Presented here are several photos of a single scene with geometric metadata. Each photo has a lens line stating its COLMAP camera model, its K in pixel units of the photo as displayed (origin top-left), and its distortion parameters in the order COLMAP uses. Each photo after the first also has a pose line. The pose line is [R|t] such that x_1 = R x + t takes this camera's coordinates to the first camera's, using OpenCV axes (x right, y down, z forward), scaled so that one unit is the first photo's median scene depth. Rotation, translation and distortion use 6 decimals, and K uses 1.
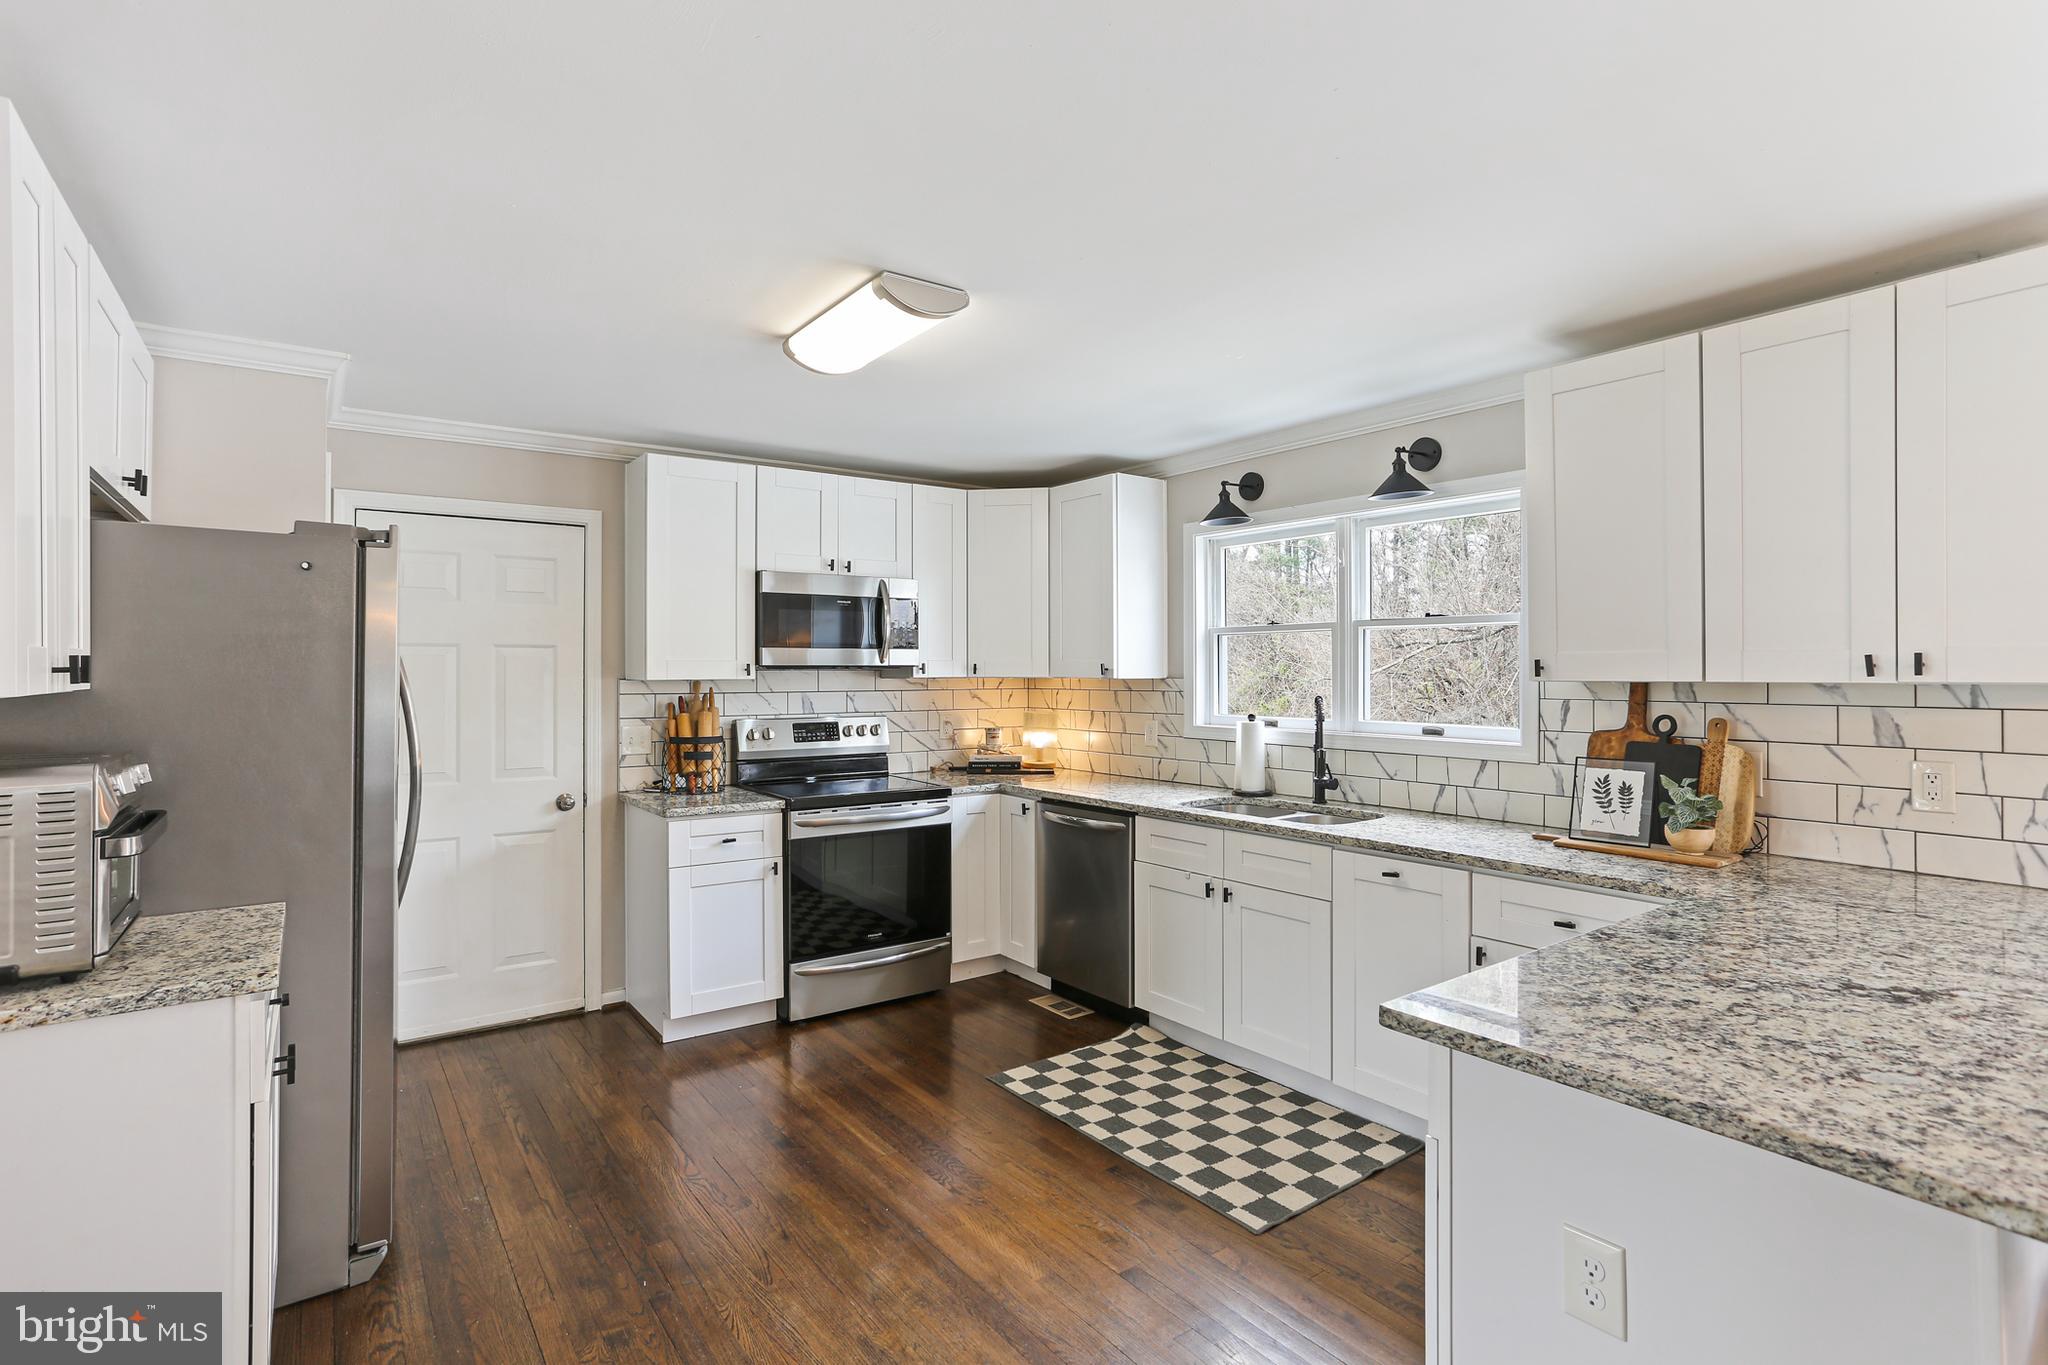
lens RADIAL K [[1007.0, 0, 1016.2], [0, 1007.0, 675.8], [0, 0, 1]] dist [-0.026877, 0.007654]
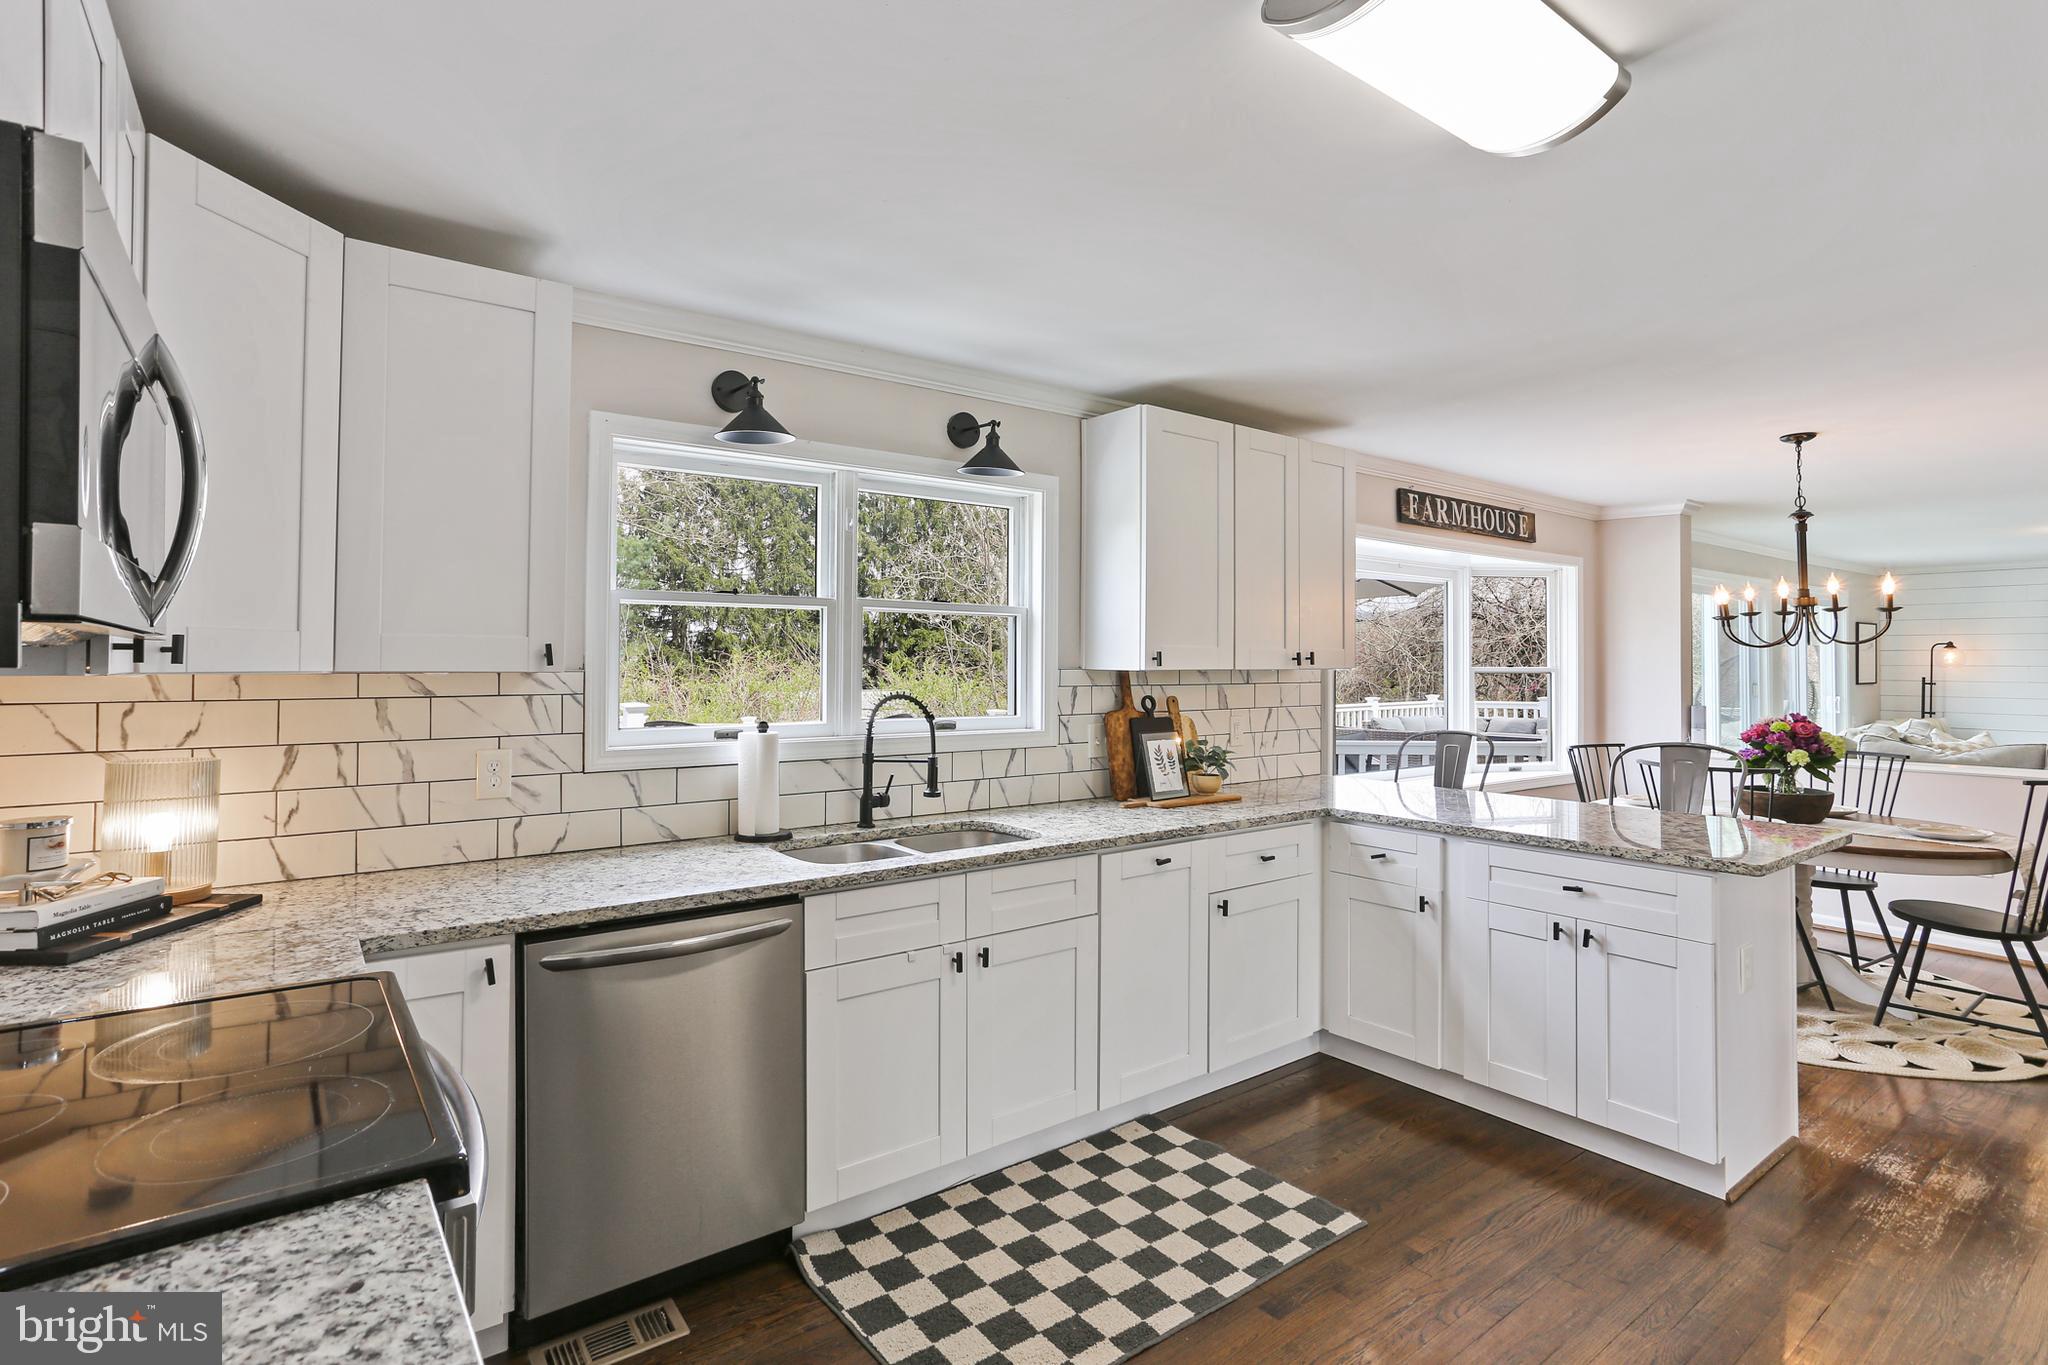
lens RADIAL K [[1007.0, 0, 1023.5], [0, 1007.0, 661.7], [0, 0, 1]] dist [-0.026877, 0.007654]
pose [[-0.023273, 0.004651, 0.999718, -0.542602], [0.002322, 0.999987, -0.004598, 0.000721], [-0.999726, 0.002214, -0.023283, 0.987797]]
